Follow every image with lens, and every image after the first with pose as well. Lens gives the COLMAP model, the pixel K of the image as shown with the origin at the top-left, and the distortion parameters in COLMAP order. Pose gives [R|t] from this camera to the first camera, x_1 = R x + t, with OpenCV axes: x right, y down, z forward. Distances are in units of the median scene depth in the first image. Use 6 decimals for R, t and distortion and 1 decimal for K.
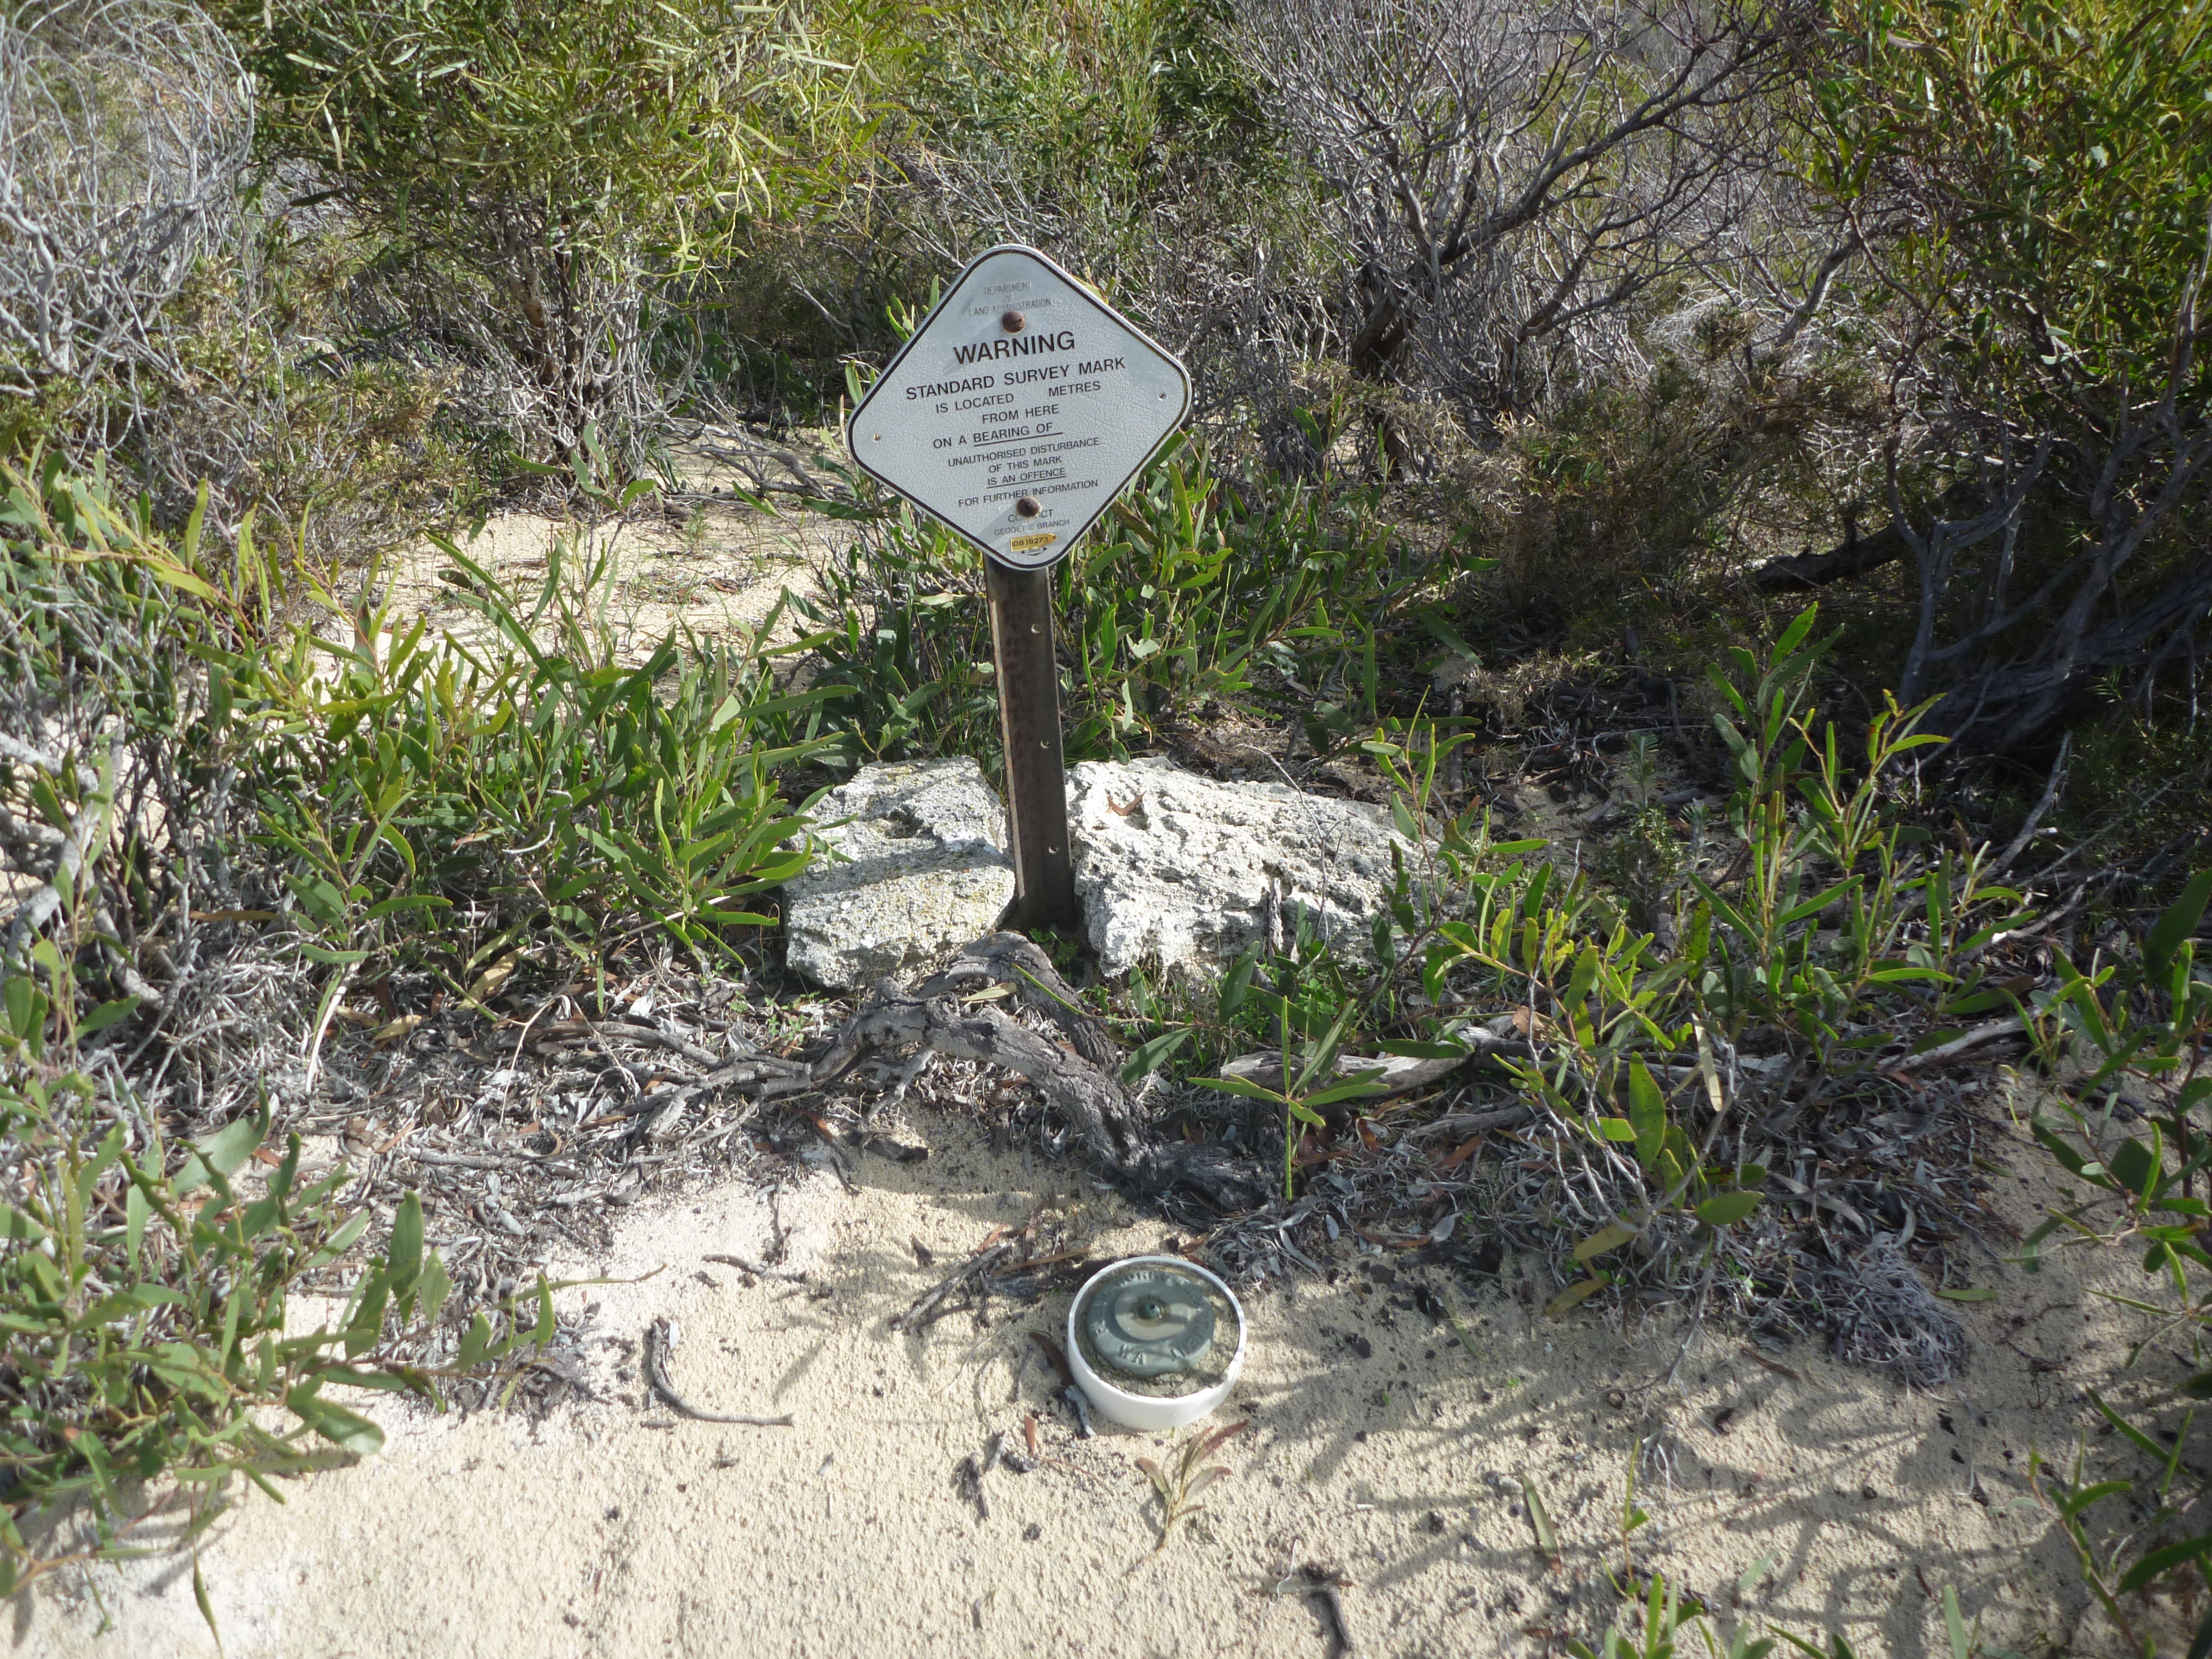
lens RADIAL K [[1848.2, 0, 1091.9], [0, 1848.2, 822.8], [0, 0, 1]] dist [-0.038756, 0.019928]
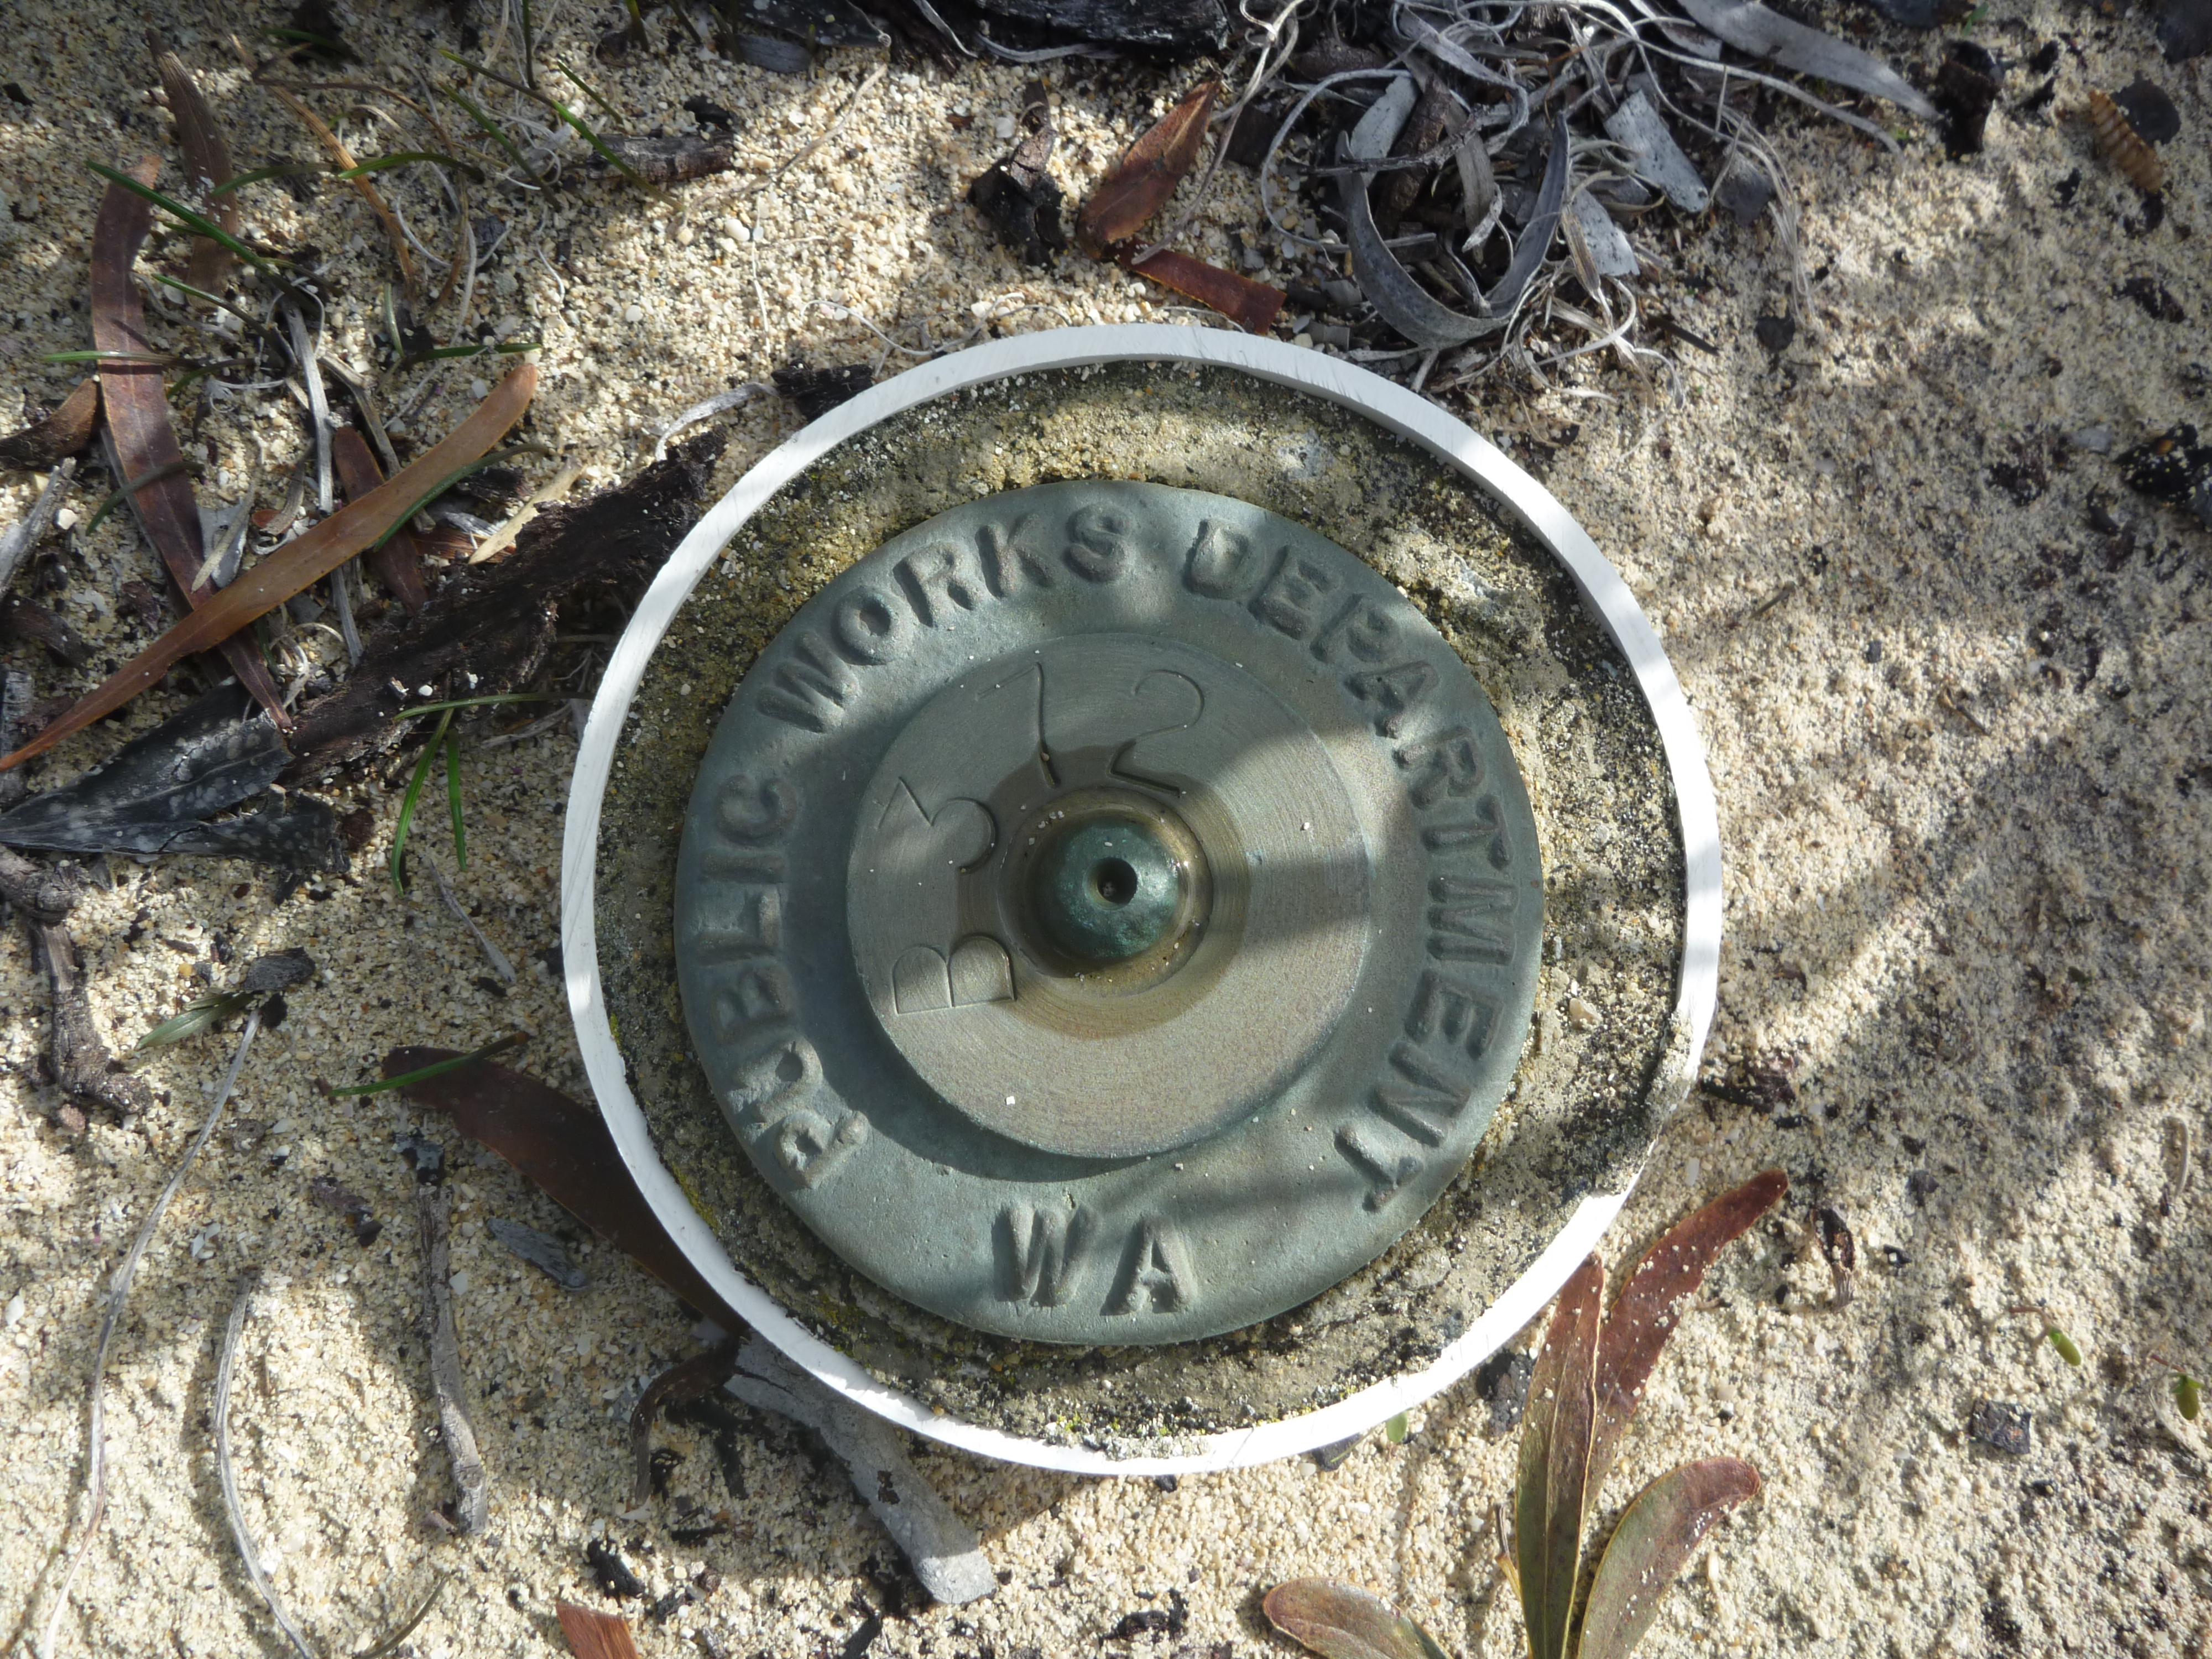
lens RADIAL K [[1848.2, 0, 1091.9], [0, 1848.2, 822.8], [0, 0, 1]] dist [-0.038756, 0.019928]
pose [[0.941445, -0.334946, 0.038627, 0.026454], [0.207987, 0.667094, 0.715351, 0.156015], [-0.265372, -0.665429, 0.697697, 0.875924]]
